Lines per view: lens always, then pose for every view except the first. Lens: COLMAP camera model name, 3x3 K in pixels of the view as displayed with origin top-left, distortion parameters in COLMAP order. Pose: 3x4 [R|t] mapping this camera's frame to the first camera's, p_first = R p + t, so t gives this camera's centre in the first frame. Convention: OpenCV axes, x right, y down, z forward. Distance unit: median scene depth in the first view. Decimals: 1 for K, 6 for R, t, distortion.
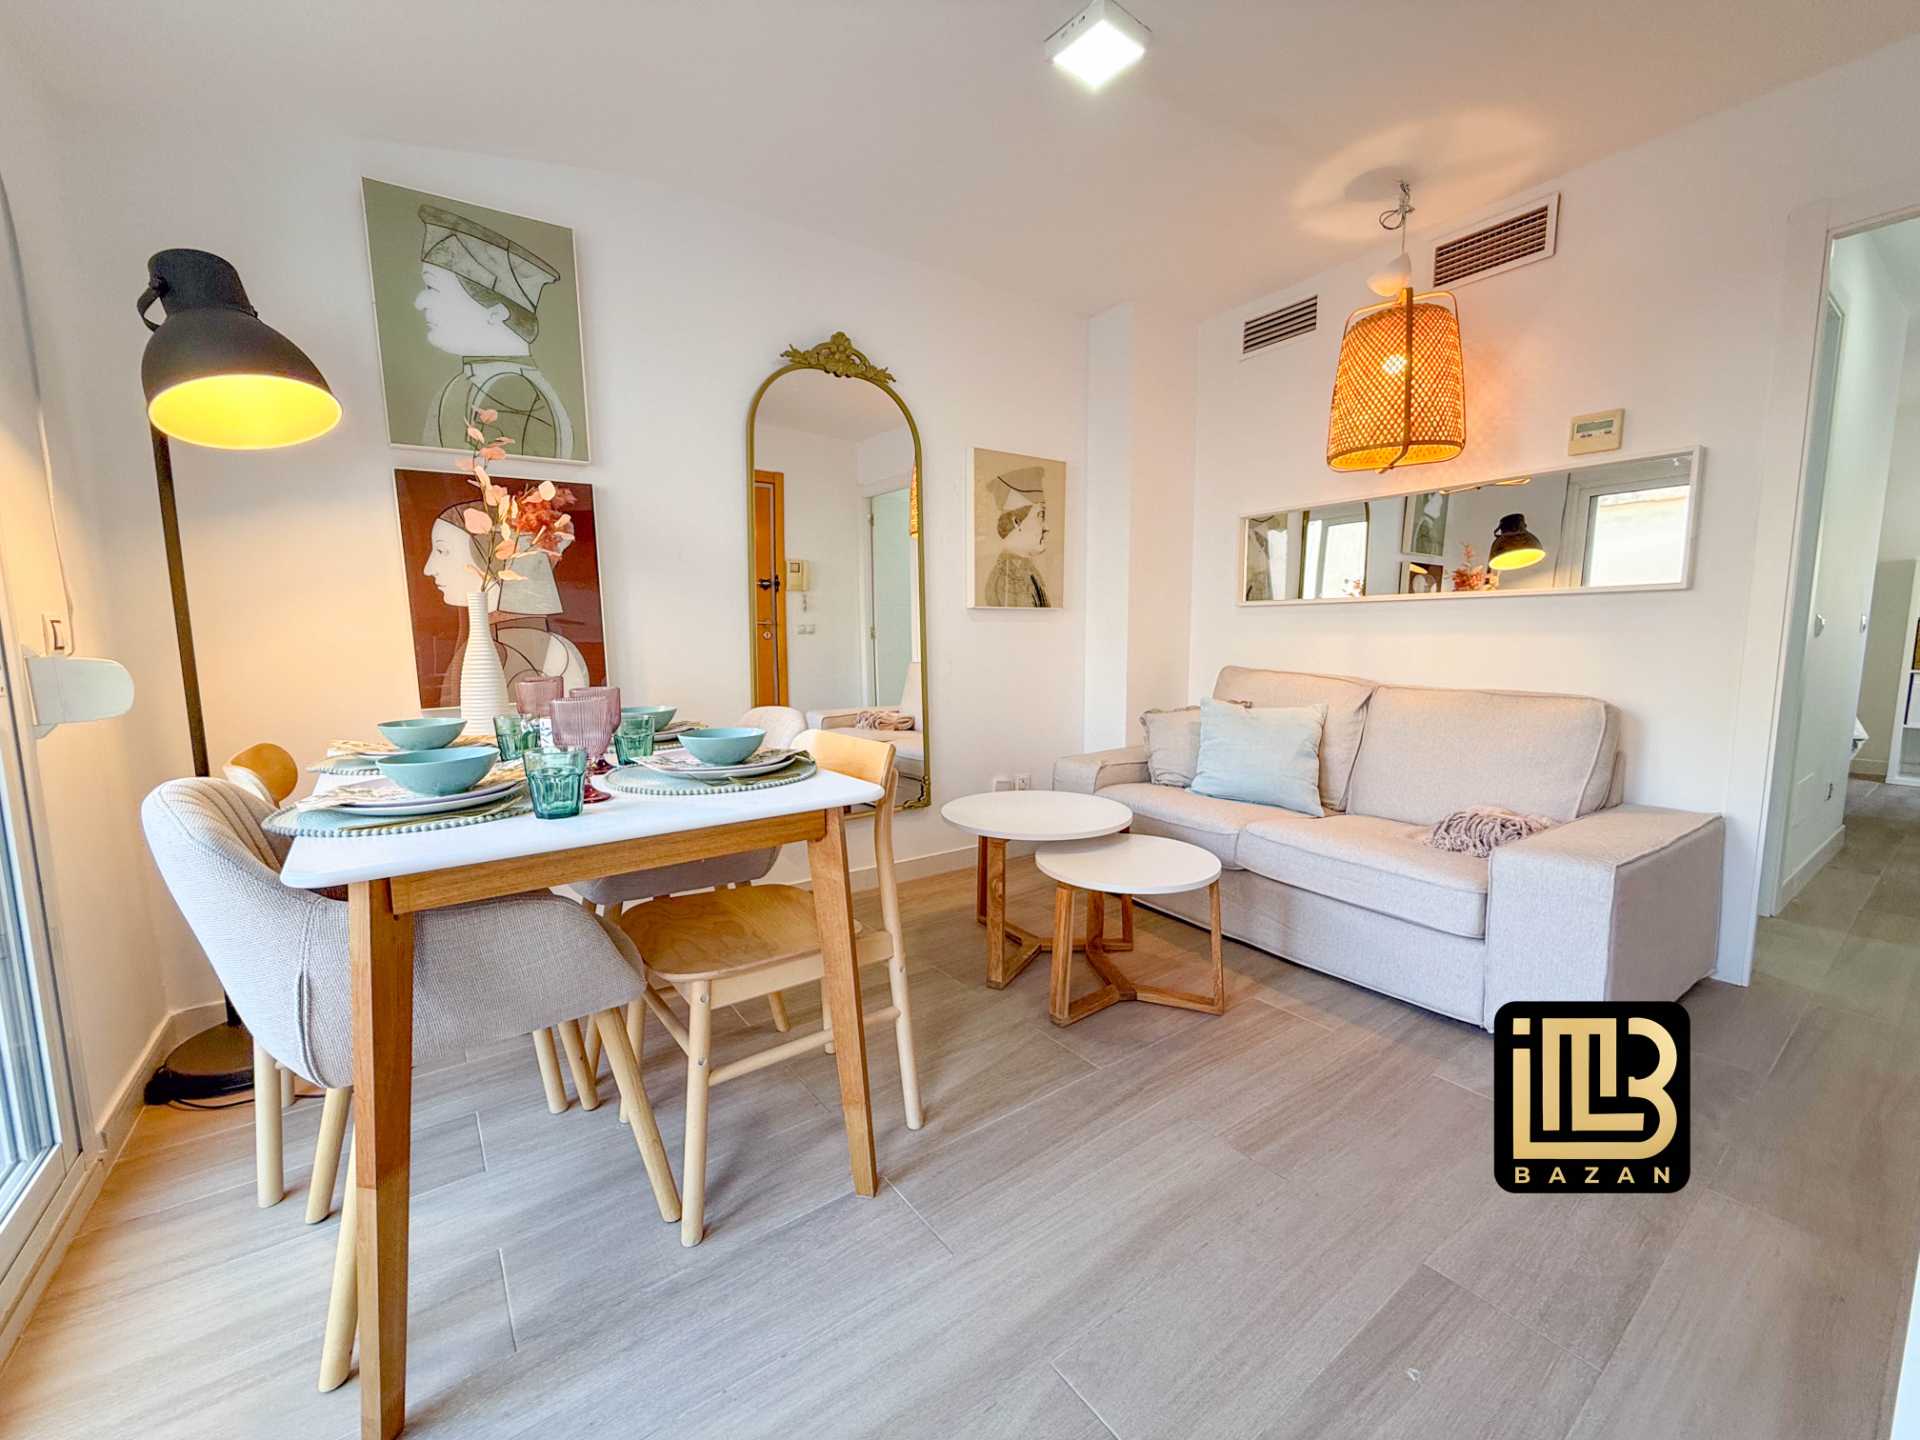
lens RADIAL K [[765.7, 0, 956.6], [0, 765.7, 720.7], [0, 0, 1]] dist [-0.000149, -0.000021]
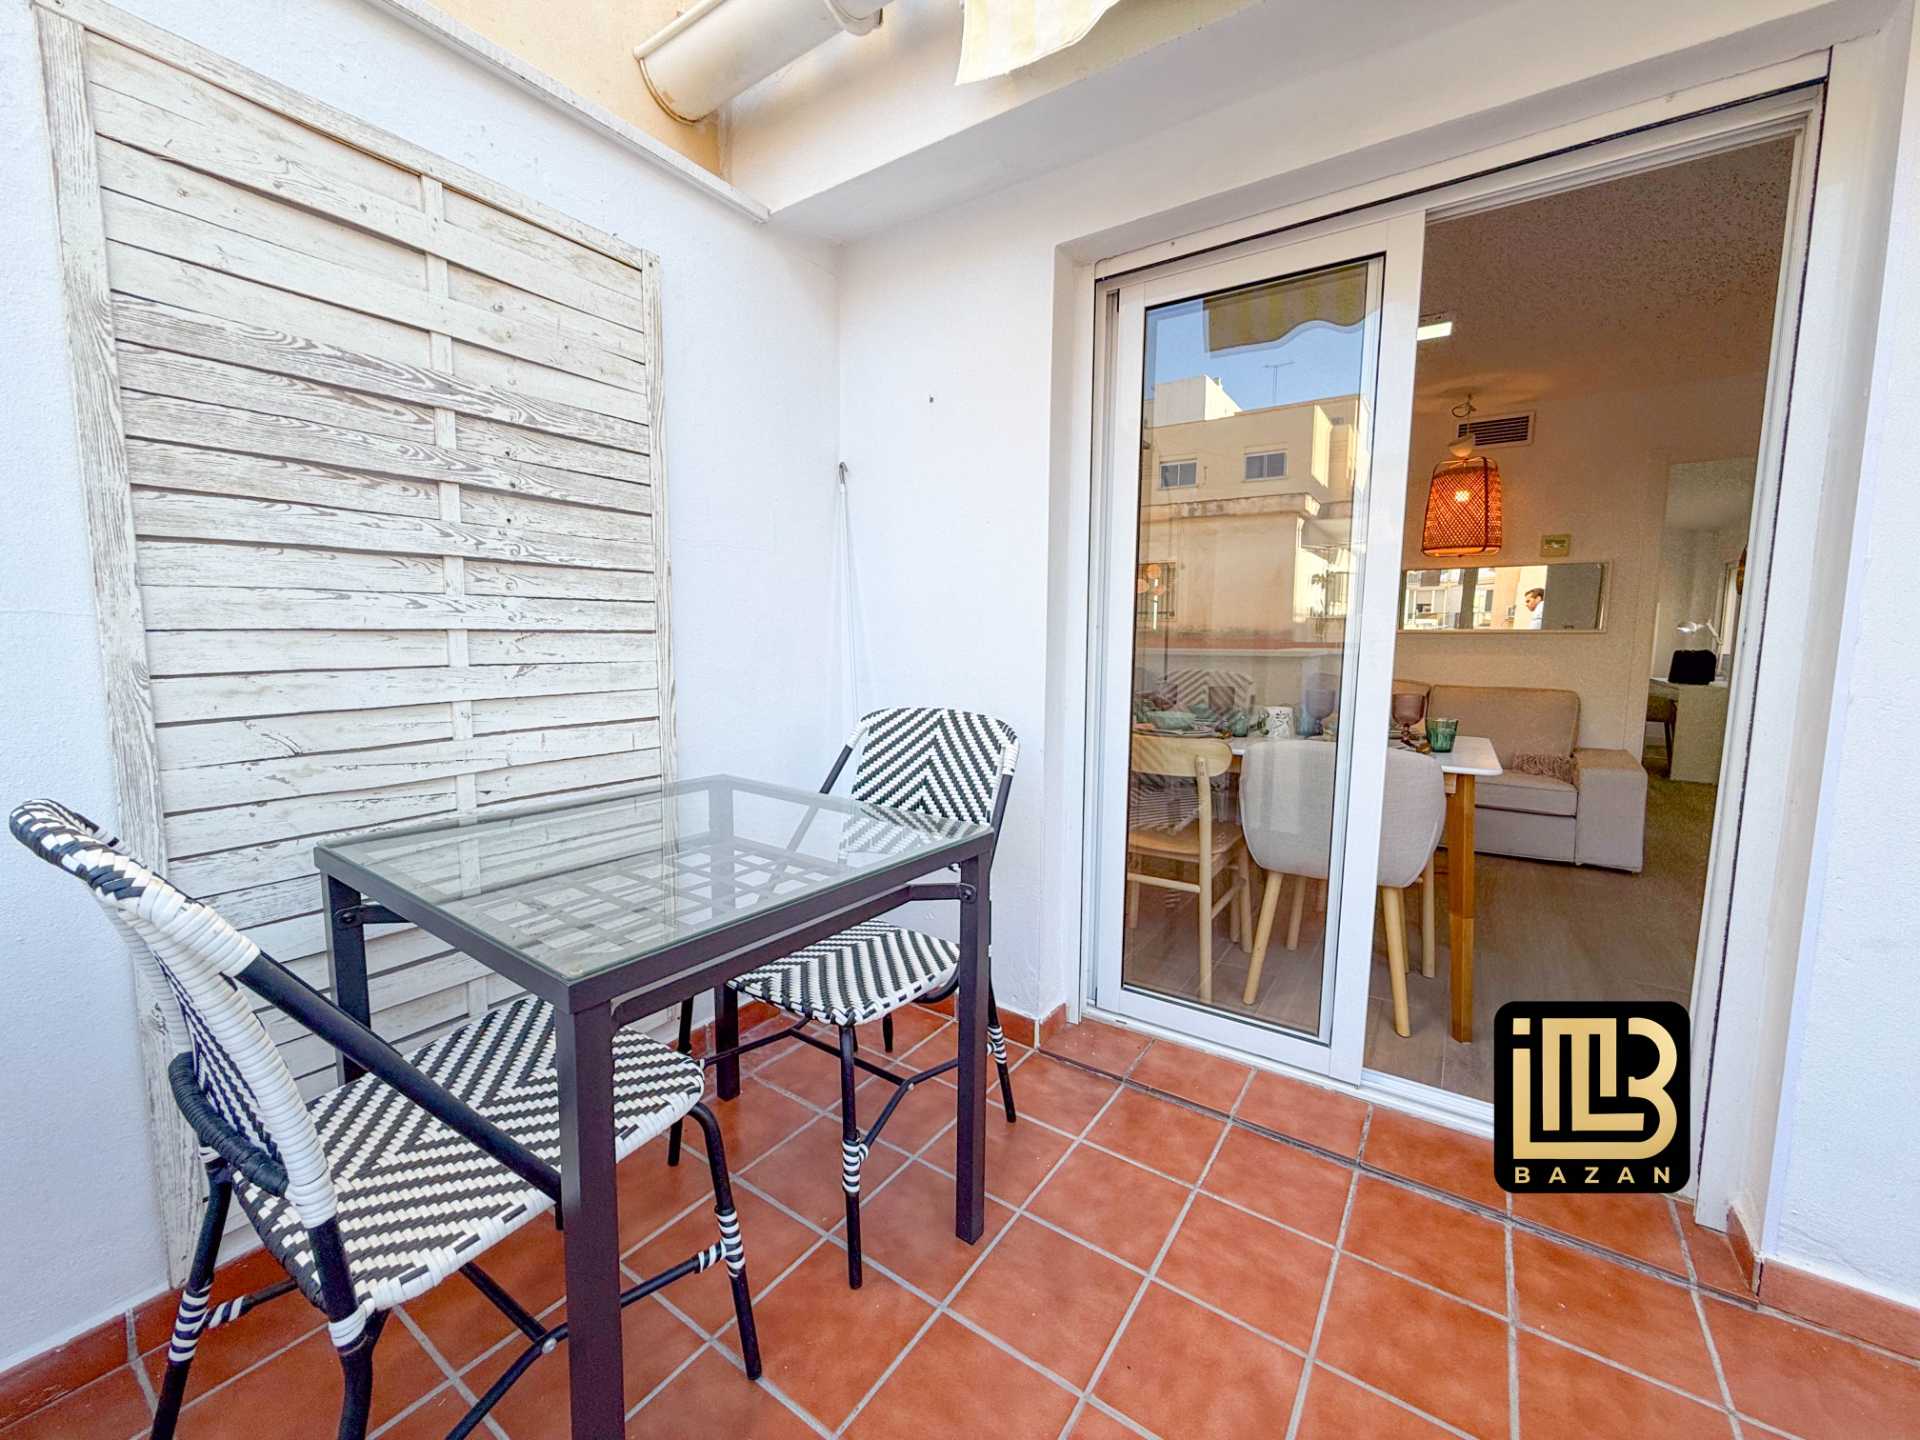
lens RADIAL K [[765.7, 0, 956.6], [0, 765.7, 720.7], [0, 0, 1]] dist [-0.000149, -0.000021]
pose [[0.939910, -0.019793, 0.340847, -1.270950], [0.022473, 0.999740, -0.003916, 0.022794], [-0.340681, 0.011341, 0.940111, -0.253162]]
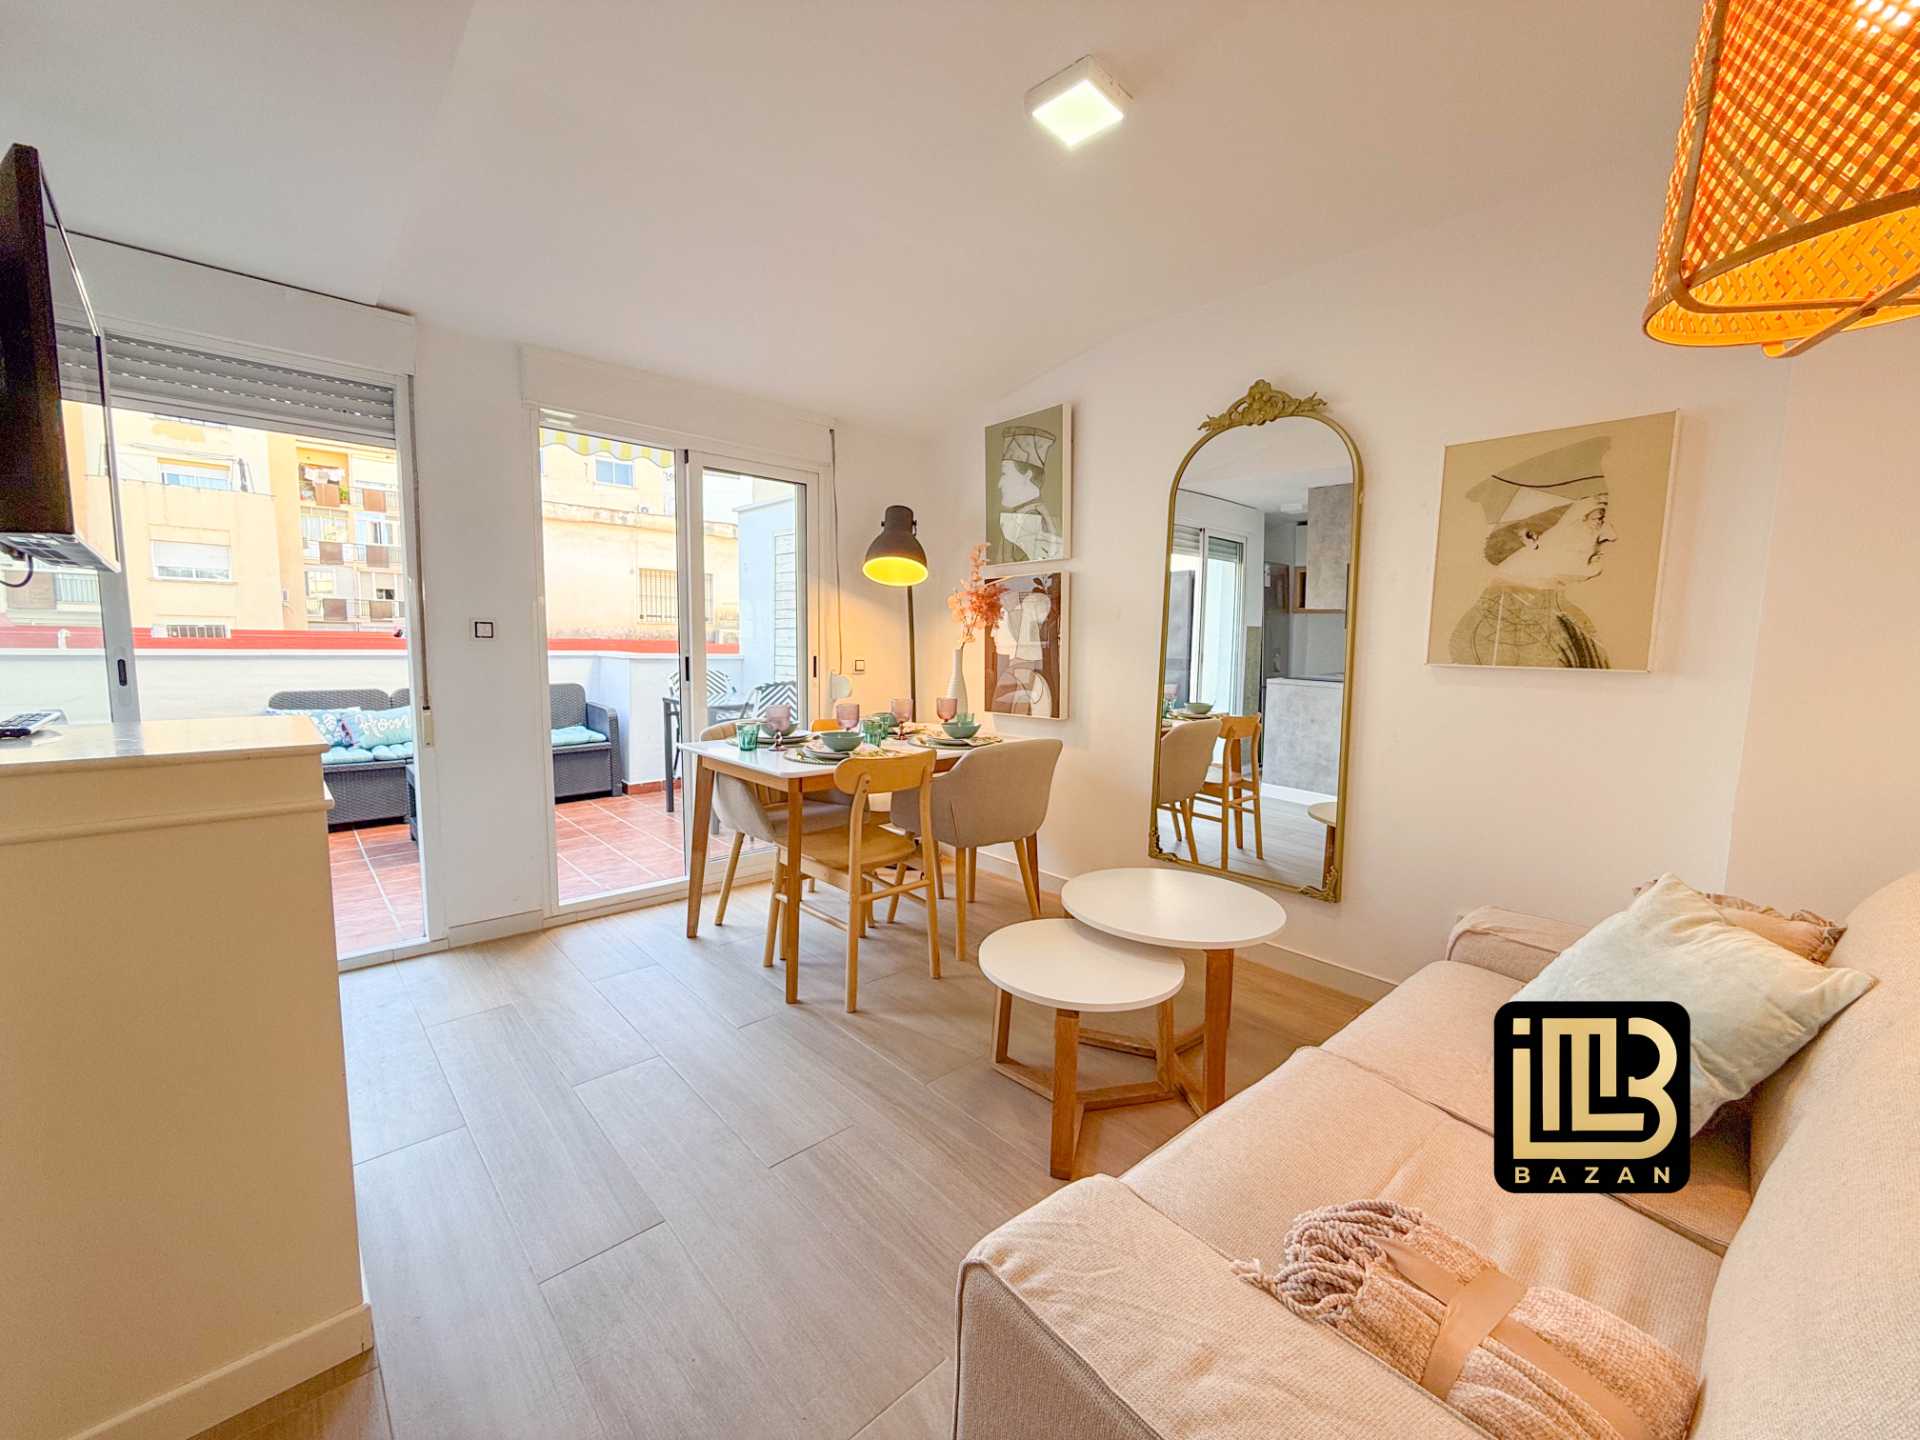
lens RADIAL K [[765.7, 0, 956.6], [0, 765.7, 720.7], [0, 0, 1]] dist [-0.000149, -0.000021]
pose [[0.118678, 0.114767, -0.986278, 1.044968], [-0.133304, 0.986147, 0.098712, -0.160996], [0.983944, 0.119760, 0.132333, 0.700122]]
